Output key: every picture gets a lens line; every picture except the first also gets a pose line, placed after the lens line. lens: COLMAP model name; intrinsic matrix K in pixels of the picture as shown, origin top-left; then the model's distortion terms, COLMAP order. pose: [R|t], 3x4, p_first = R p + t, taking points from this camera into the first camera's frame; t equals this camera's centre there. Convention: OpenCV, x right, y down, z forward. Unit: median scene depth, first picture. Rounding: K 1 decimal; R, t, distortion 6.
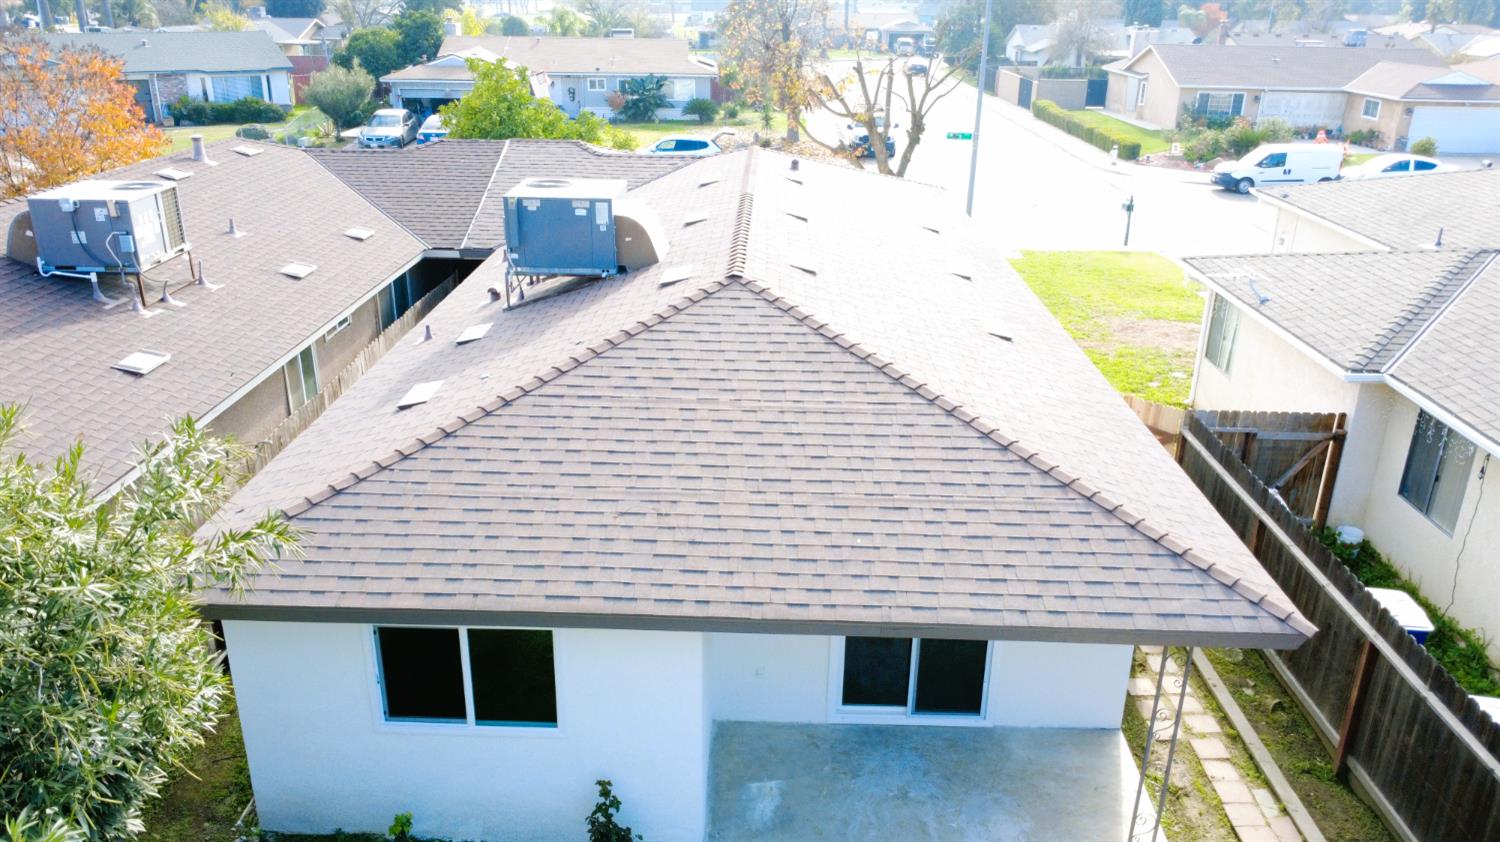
lens RADIAL K [[1096.4, 0, 749.6], [0, 1096.4, 421.3], [0, 0, 1]] dist [-0.007224, -0.002434]
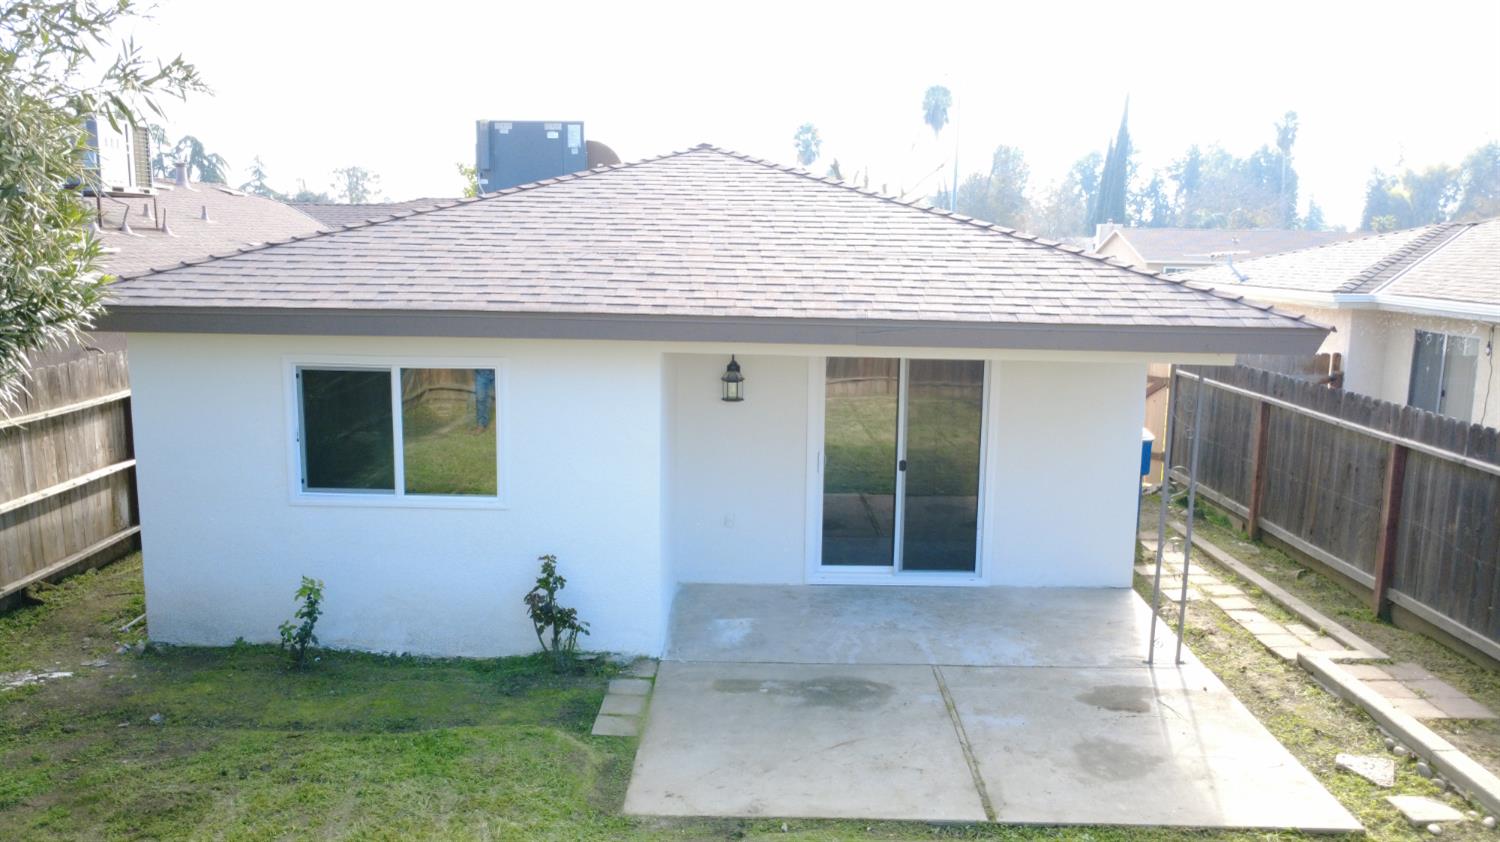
lens RADIAL K [[1096.2, 0, 750.1], [0, 1096.2, 421.8], [0, 0, 1]] dist [-0.005689, -0.004451]
pose [[0.999924, -0.002837, 0.011996, 0.016214], [0.005339, 0.976827, -0.213963, 0.354327], [-0.011111, 0.214011, 0.976768, 0.102655]]
